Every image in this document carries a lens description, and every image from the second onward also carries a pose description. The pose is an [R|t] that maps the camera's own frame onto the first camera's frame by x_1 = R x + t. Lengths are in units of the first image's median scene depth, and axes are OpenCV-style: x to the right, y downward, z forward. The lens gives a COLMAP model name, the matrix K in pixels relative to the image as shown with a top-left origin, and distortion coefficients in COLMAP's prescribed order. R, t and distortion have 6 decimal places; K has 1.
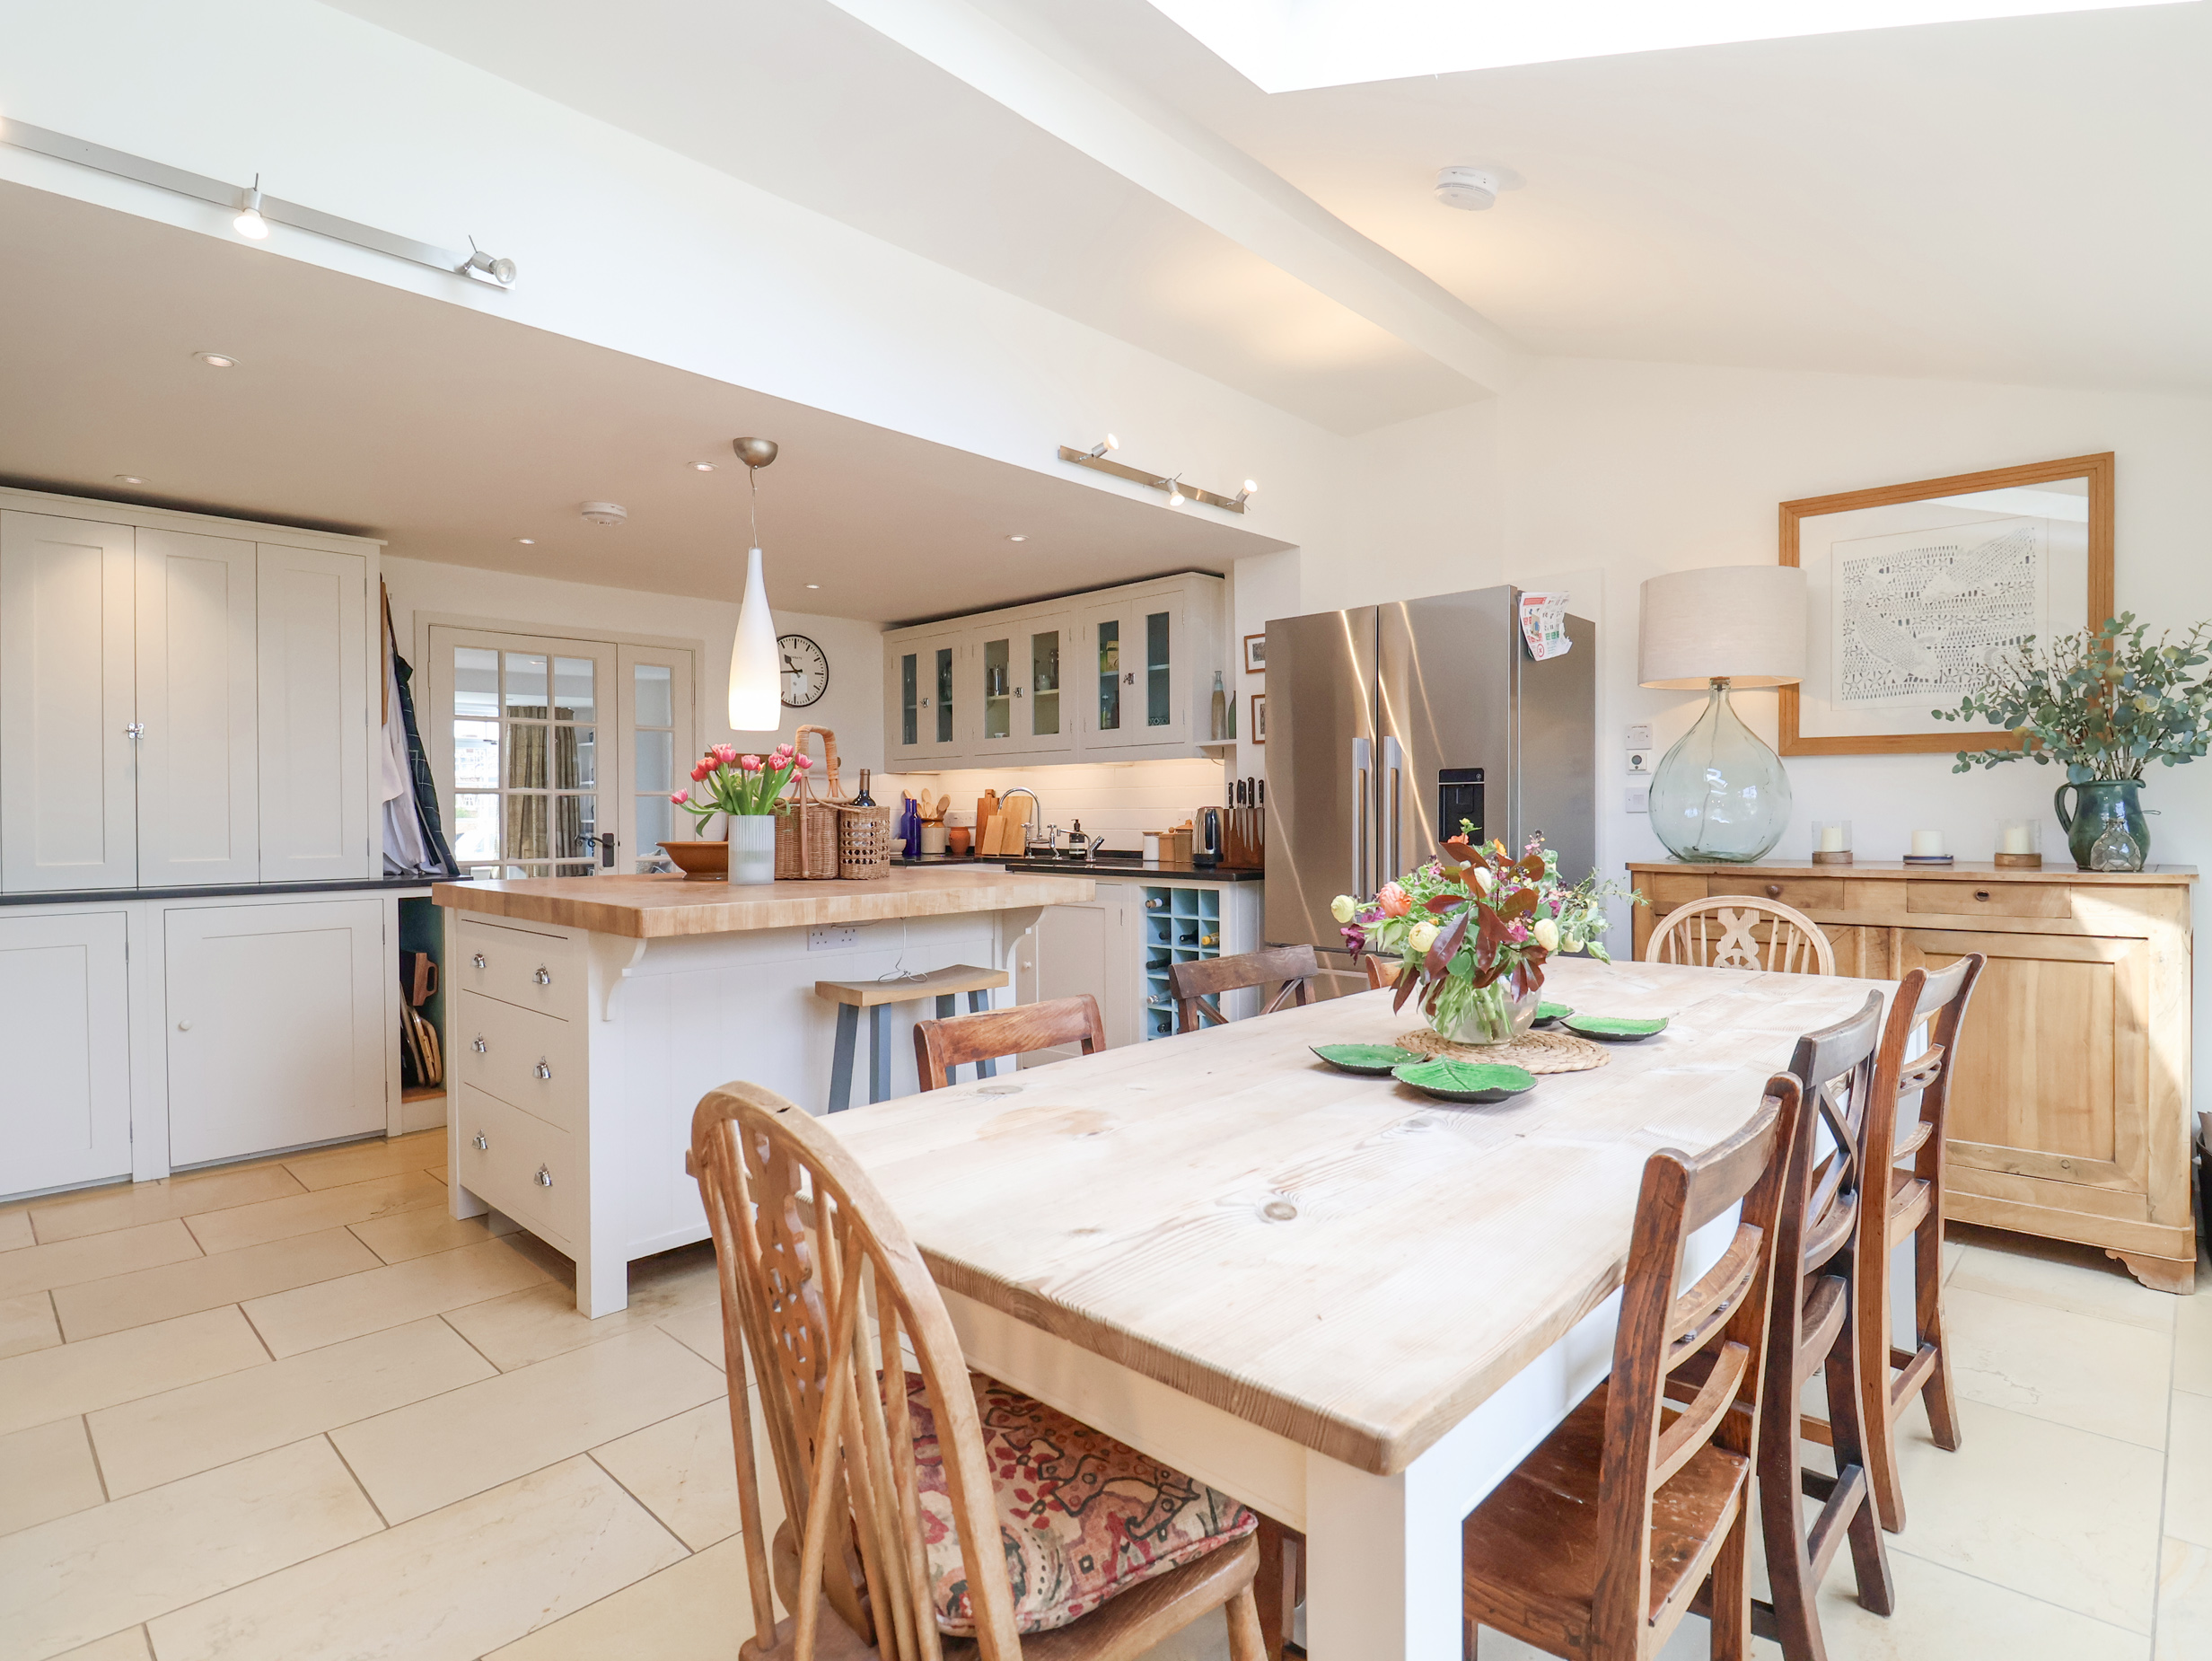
lens RADIAL K [[1156.3, 0, 1126.8], [0, 1156.3, 821.7], [0, 0, 1]] dist [0.002041, -0.014545]
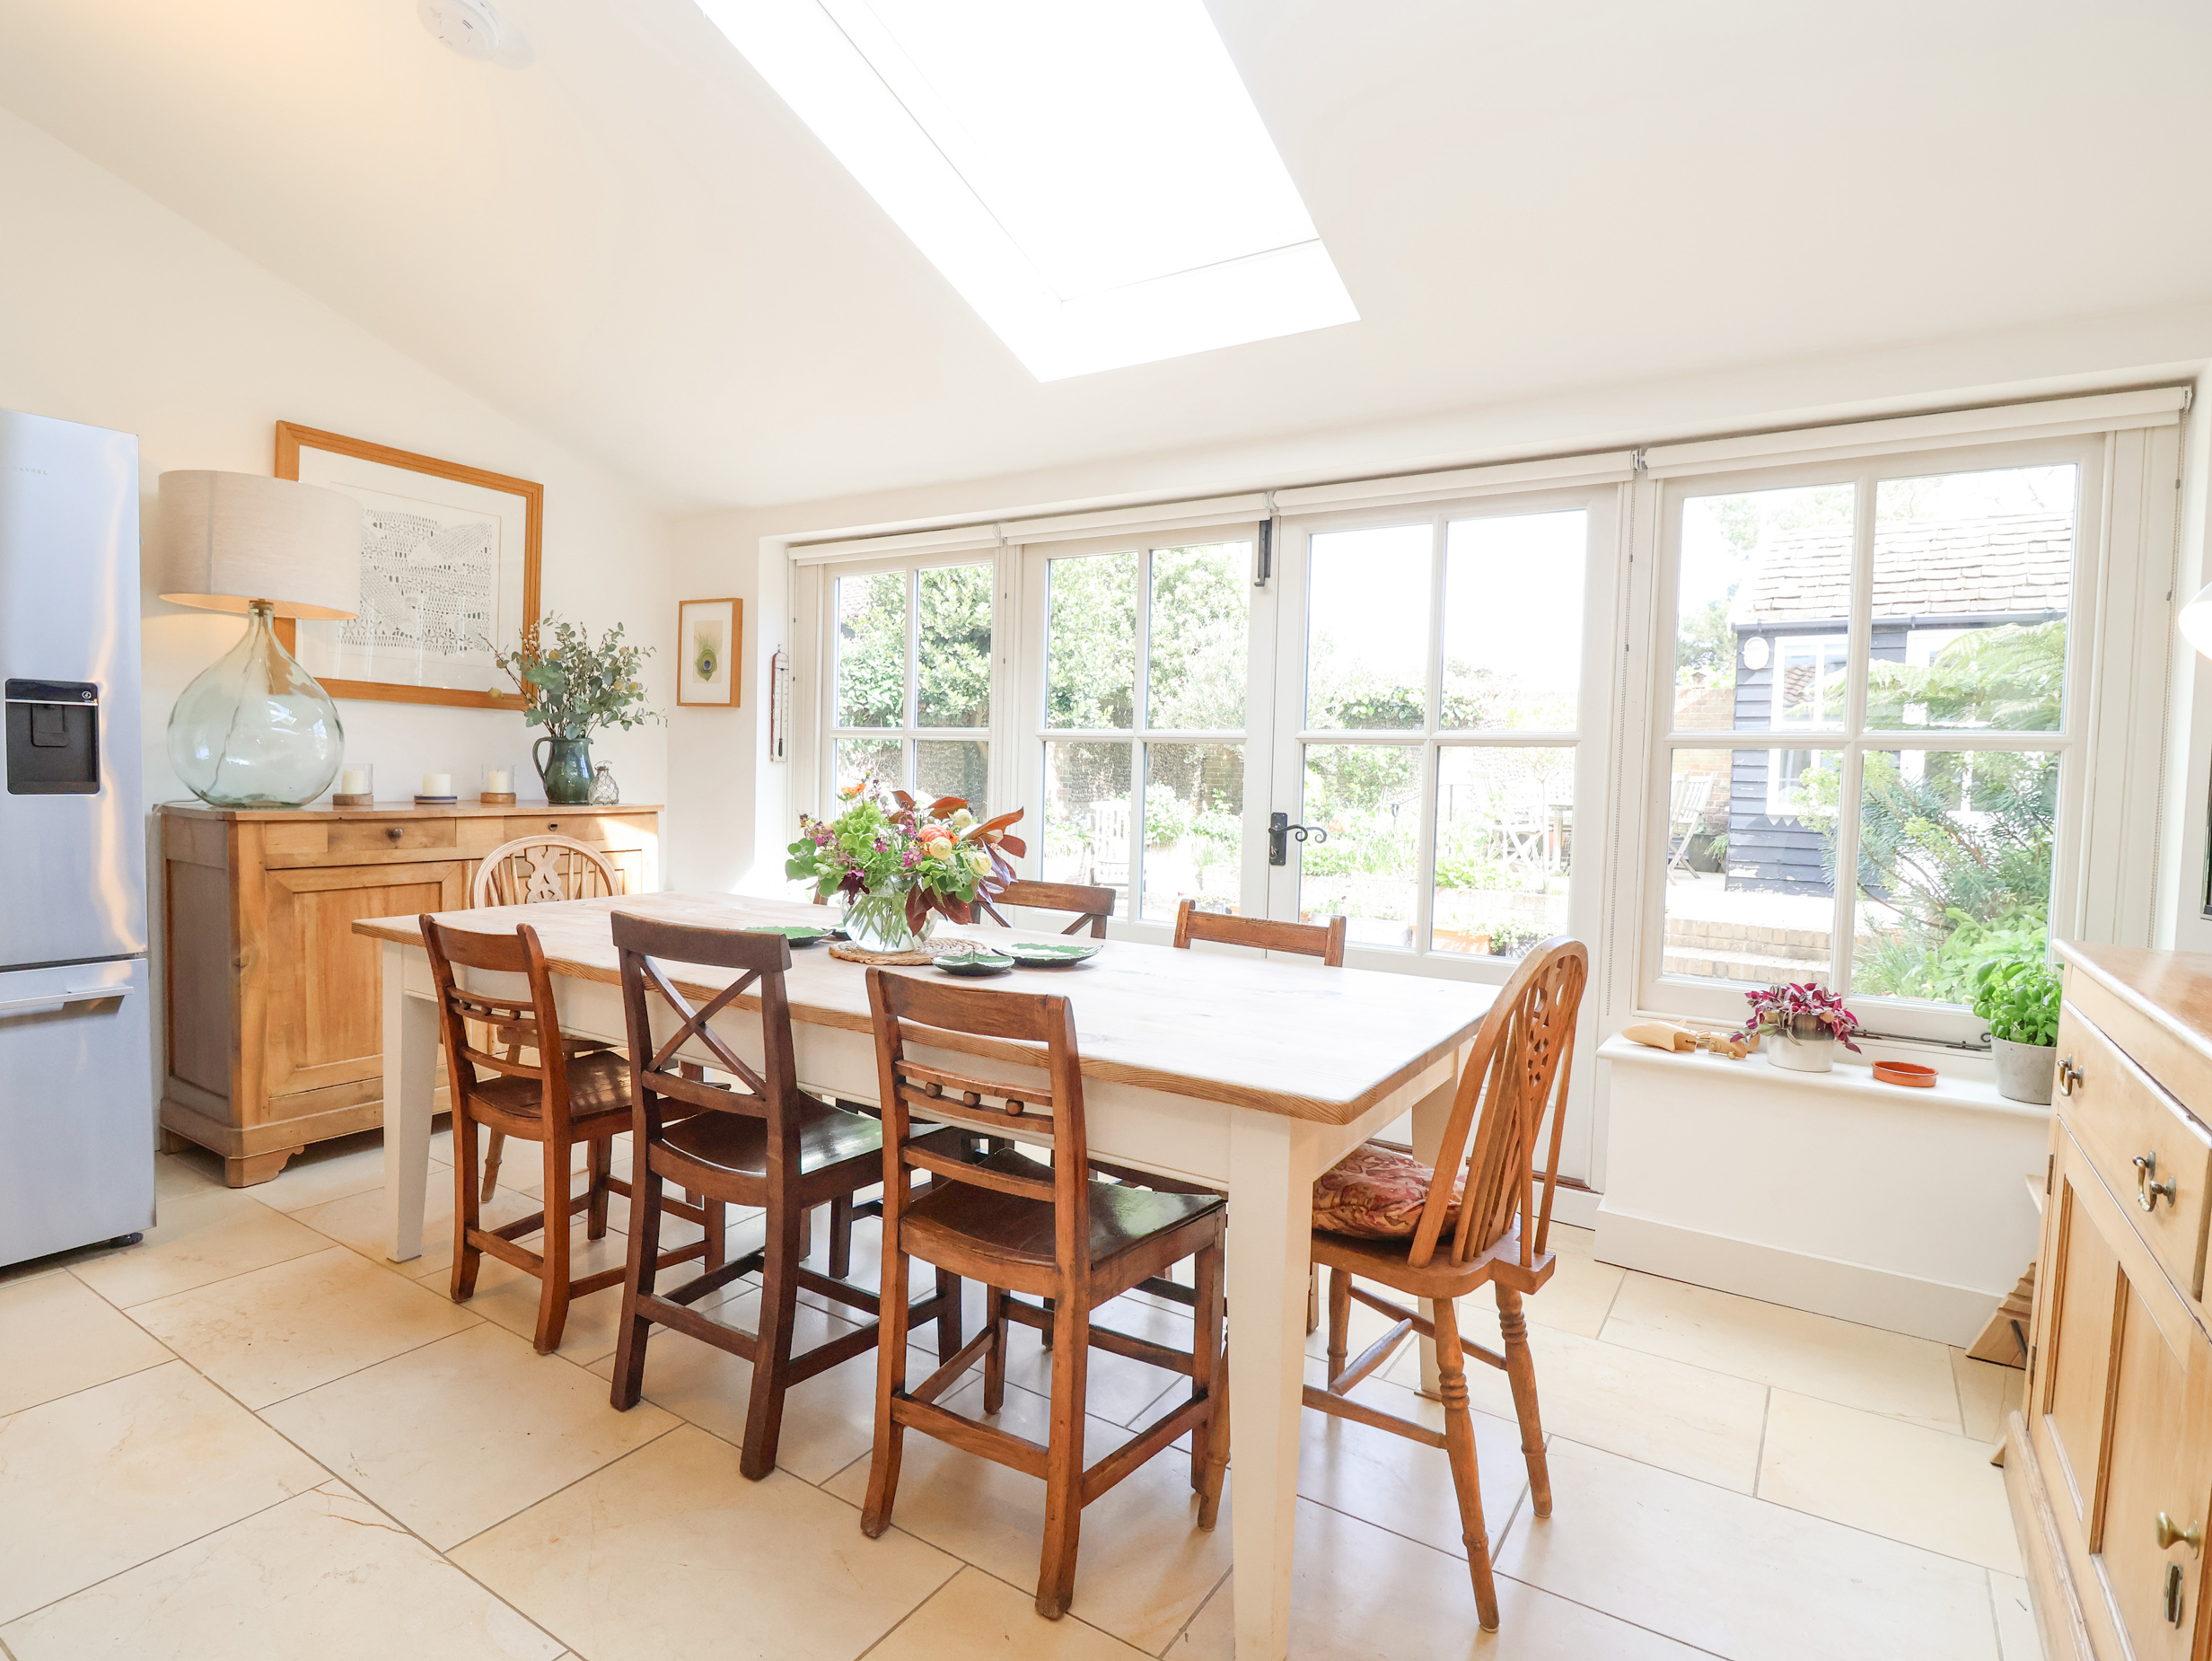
lens RADIAL K [[1156.3, 0, 1113.9], [0, 1156.3, 826.9], [0, 0, 1]] dist [0.002041, -0.014545]
pose [[-0.185836, -0.046214, 0.981493, -0.398895], [-0.017424, 0.998891, 0.043734, -0.000695], [-0.982426, -0.008975, -0.186435, 0.416101]]
